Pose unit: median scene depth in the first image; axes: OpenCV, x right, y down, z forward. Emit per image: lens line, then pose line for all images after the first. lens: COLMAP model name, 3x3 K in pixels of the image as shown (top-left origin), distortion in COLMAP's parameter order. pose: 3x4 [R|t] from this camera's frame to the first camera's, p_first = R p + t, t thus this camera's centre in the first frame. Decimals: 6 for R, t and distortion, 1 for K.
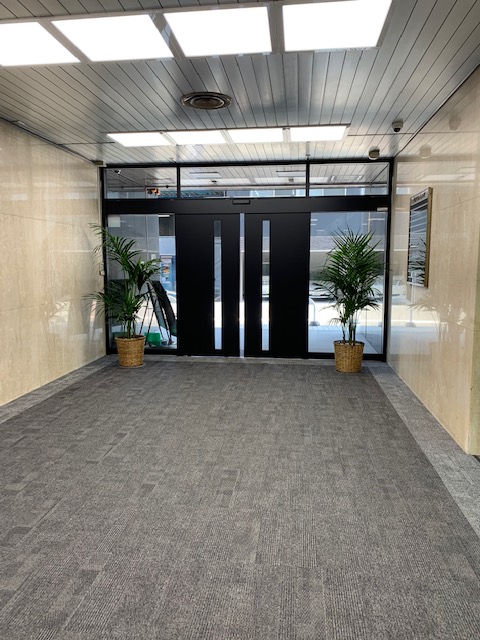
lens RADIAL K [[485.3, 0, 239.9], [0, 485.3, 319.9], [0, 0, 1]] dist [-0.004793, -0.001184]
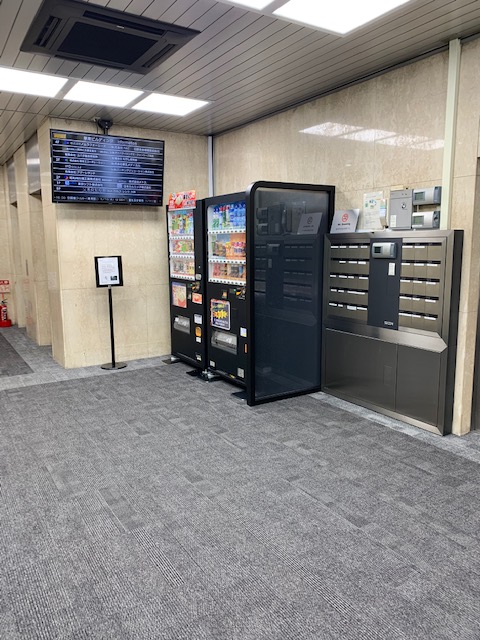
lens RADIAL K [[485.3, 0, 240.0], [0, 485.3, 320.6], [0, 0, 1]] dist [-0.004793, -0.001184]
pose [[-0.773707, 0.105834, -0.624641, 0.297627], [-0.071097, 0.965216, 0.251602, -0.201763], [0.629542, 0.239076, -0.739270, 1.604010]]
